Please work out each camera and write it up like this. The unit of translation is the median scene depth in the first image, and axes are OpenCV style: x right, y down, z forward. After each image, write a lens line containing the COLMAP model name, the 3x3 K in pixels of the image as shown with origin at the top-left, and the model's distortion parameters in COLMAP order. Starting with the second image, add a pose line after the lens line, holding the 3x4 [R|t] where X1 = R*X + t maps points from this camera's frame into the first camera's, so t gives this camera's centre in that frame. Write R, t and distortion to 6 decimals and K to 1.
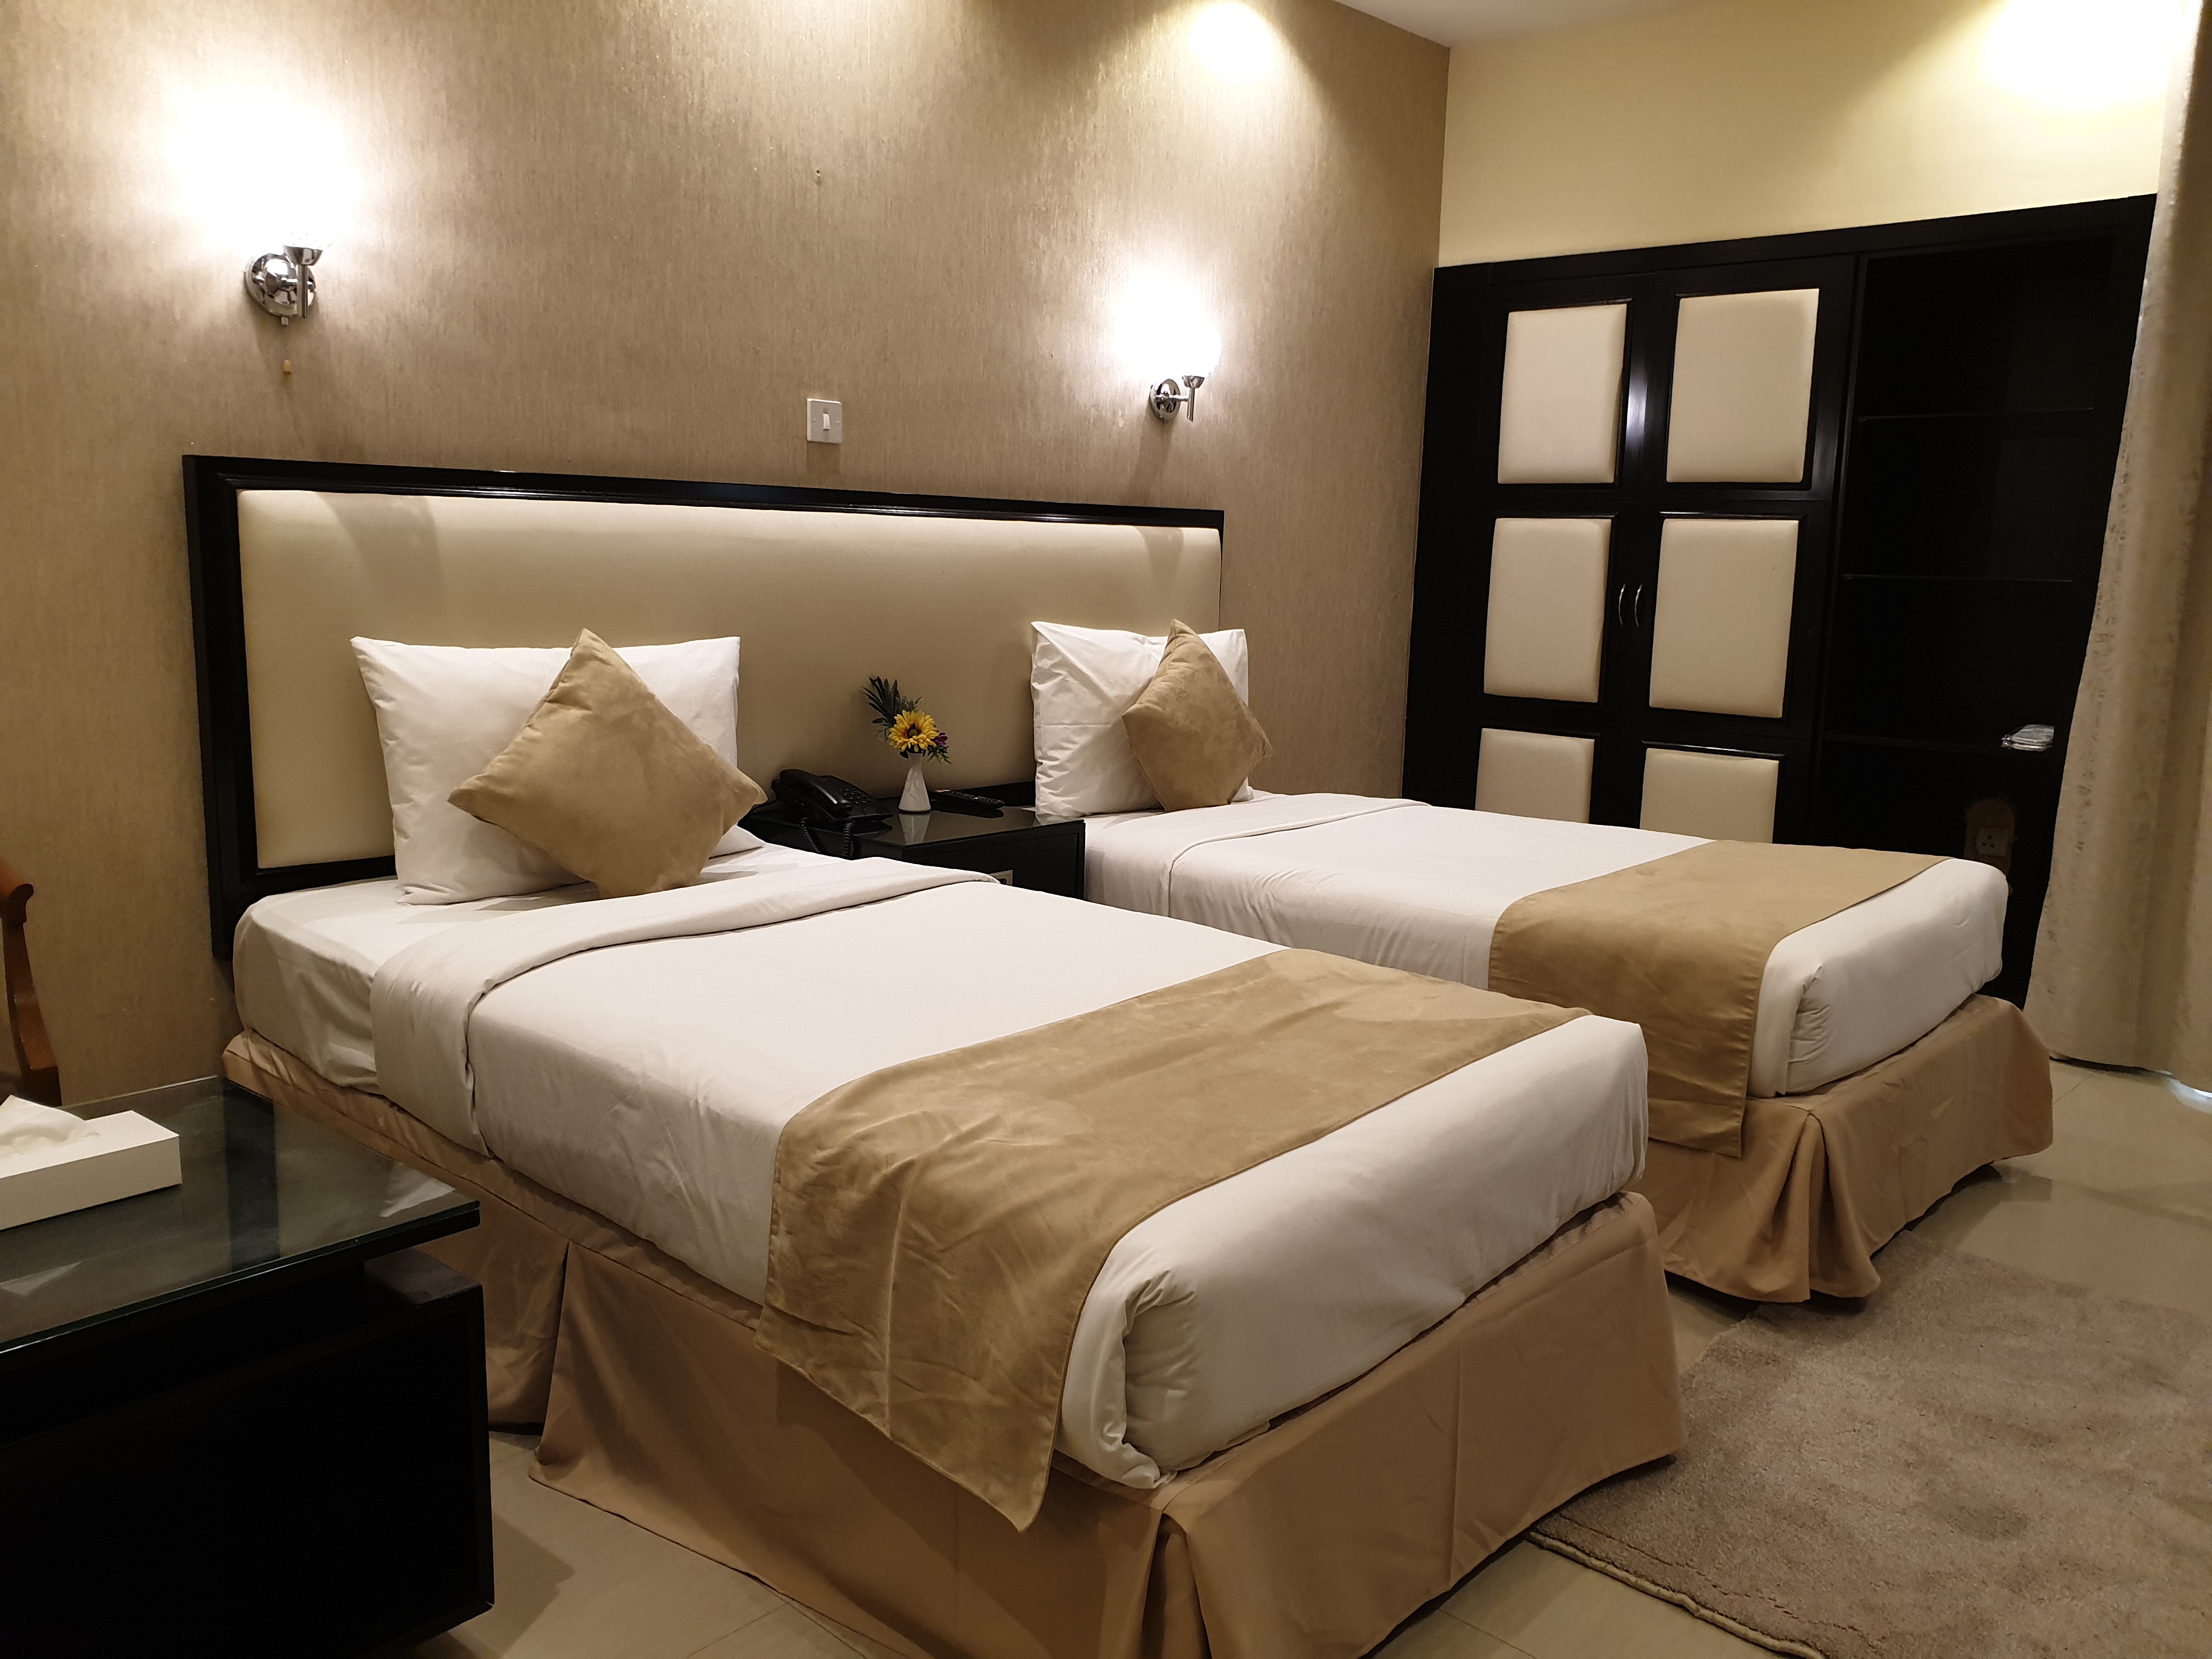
lens RADIAL K [[1647.4, 0, 1108.4], [0, 1647.4, 787.8], [0, 0, 1]] dist [0.070455, 0.000550]
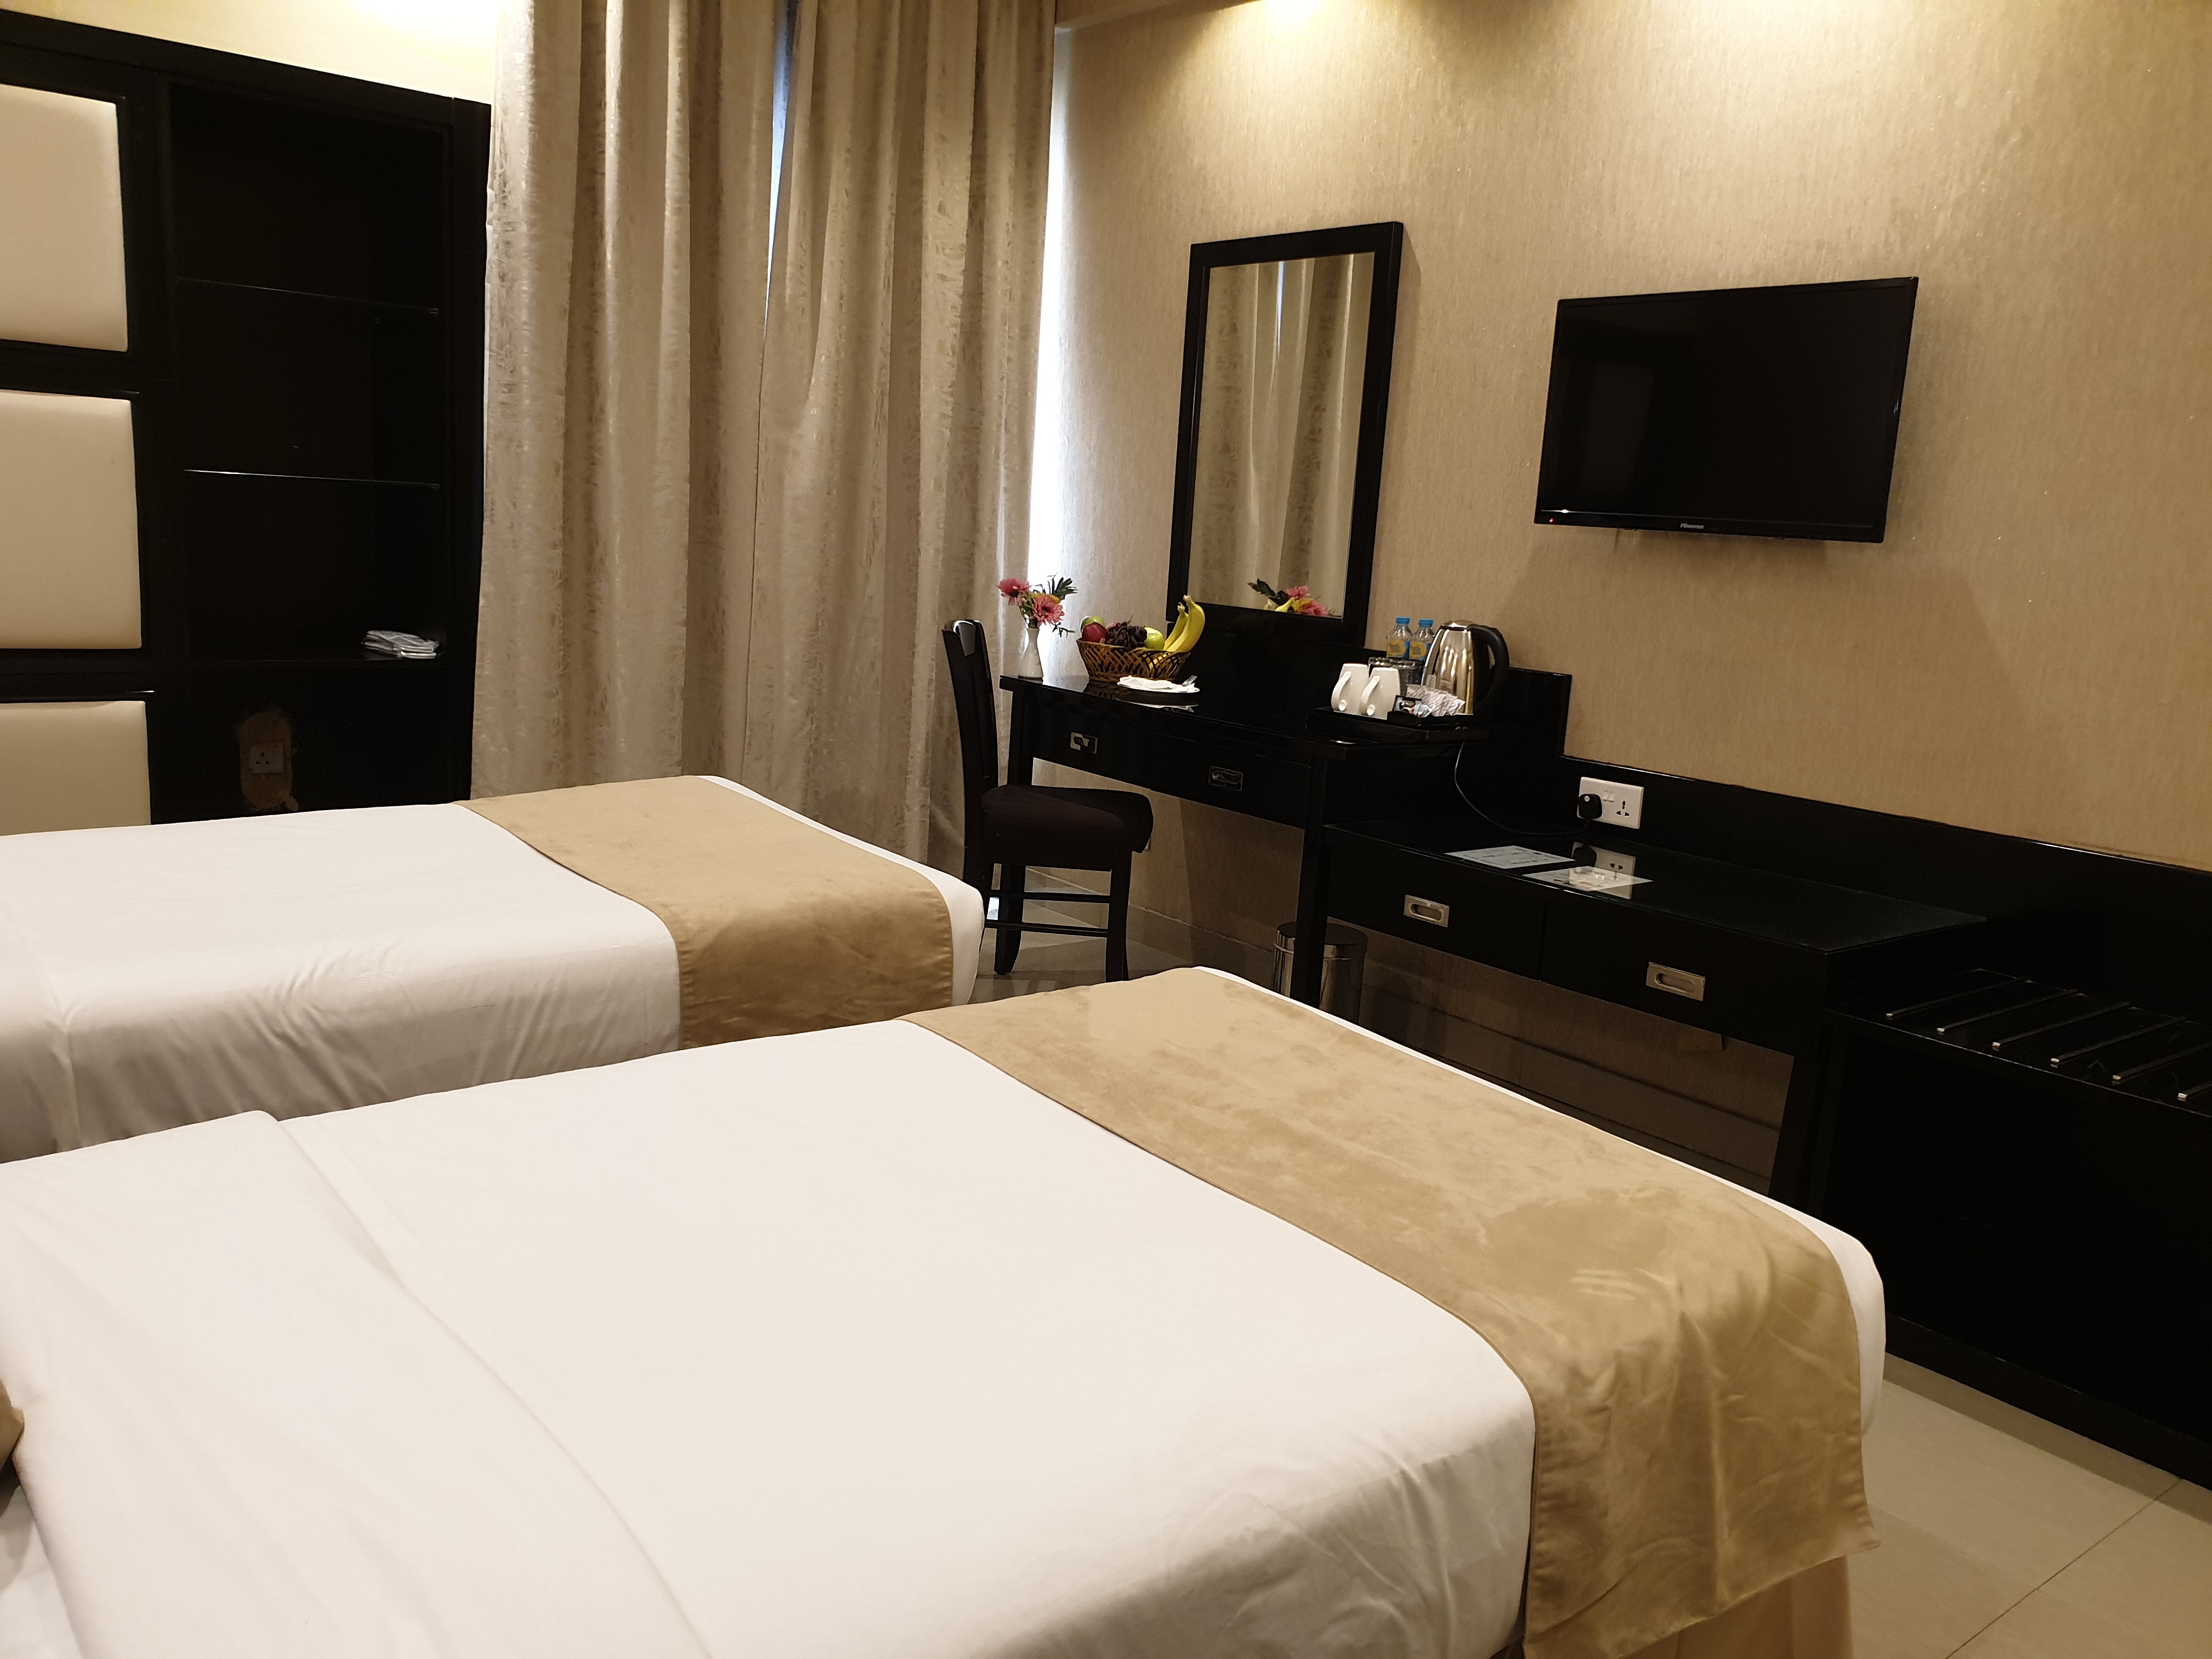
lens RADIAL K [[1728.4, 0, 1106.0], [0, 1728.4, 829.5], [0, 0, 1]] dist [0.011455, 0.005913]
pose [[0.188451, -0.202779, 0.960920, -0.560686], [0.091129, 0.977840, 0.188478, -0.120530], [-0.977846, 0.052049, 0.202753, 0.636683]]
